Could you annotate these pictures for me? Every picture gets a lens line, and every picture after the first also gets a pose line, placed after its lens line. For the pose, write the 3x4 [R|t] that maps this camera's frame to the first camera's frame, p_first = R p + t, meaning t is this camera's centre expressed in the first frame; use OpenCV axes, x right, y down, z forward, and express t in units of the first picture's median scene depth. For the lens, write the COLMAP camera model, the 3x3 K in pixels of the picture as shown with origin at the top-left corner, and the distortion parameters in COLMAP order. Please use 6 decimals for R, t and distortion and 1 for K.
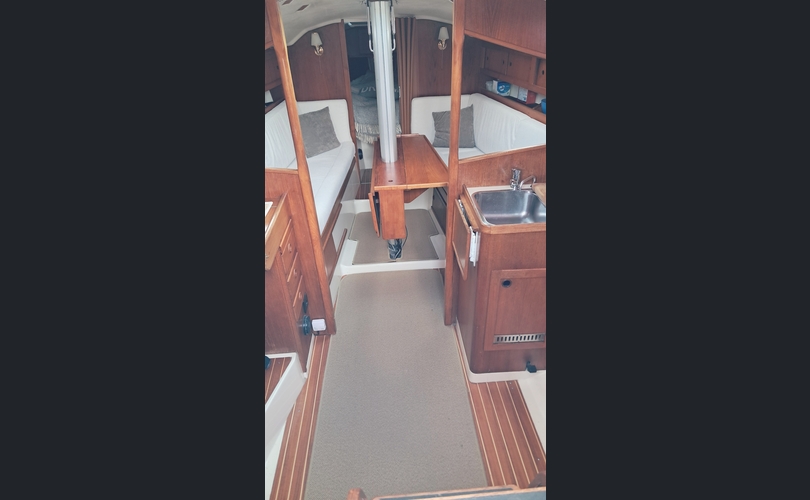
lens RADIAL K [[392.8, 0, 405.0], [0, 392.8, 250.0], [0, 0, 1]] dist [0.018405, -0.000050]
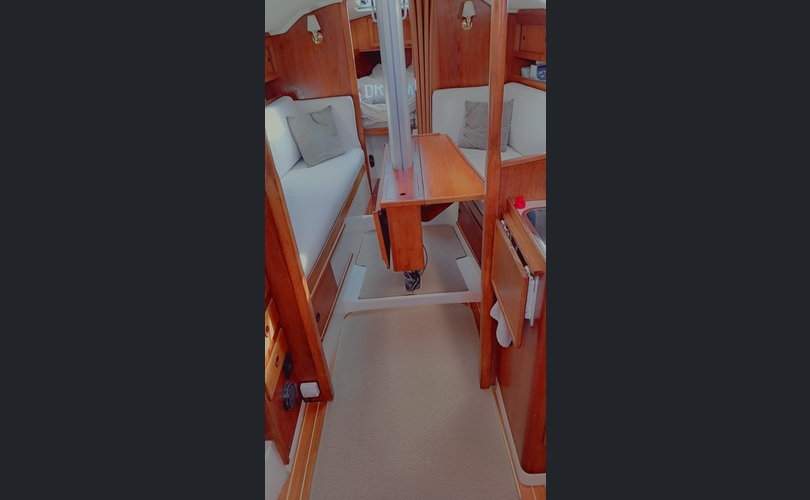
lens RADIAL K [[392.8, 0, 405.0], [0, 392.8, 250.0], [0, 0, 1]] dist [0.018405, -0.000050]
pose [[0.998206, -0.017681, -0.057204, 0.006752], [0.016570, 0.999666, -0.019828, -0.048718], [0.057536, 0.018844, 0.998166, 0.232571]]
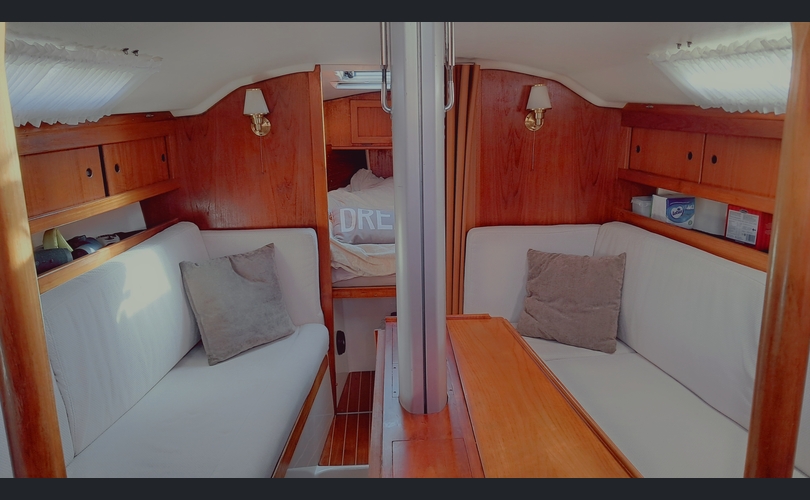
lens RADIAL K [[626.0, 0, 405.0], [0, 626.0, 250.0], [0, 0, 1]] dist [0.103926, -0.000154]
pose [[0.999677, 0.022629, -0.011538, -0.052108], [-0.025102, 0.949582, -0.312512, -0.184147], [0.003884, 0.312701, 0.949844, 0.443155]]
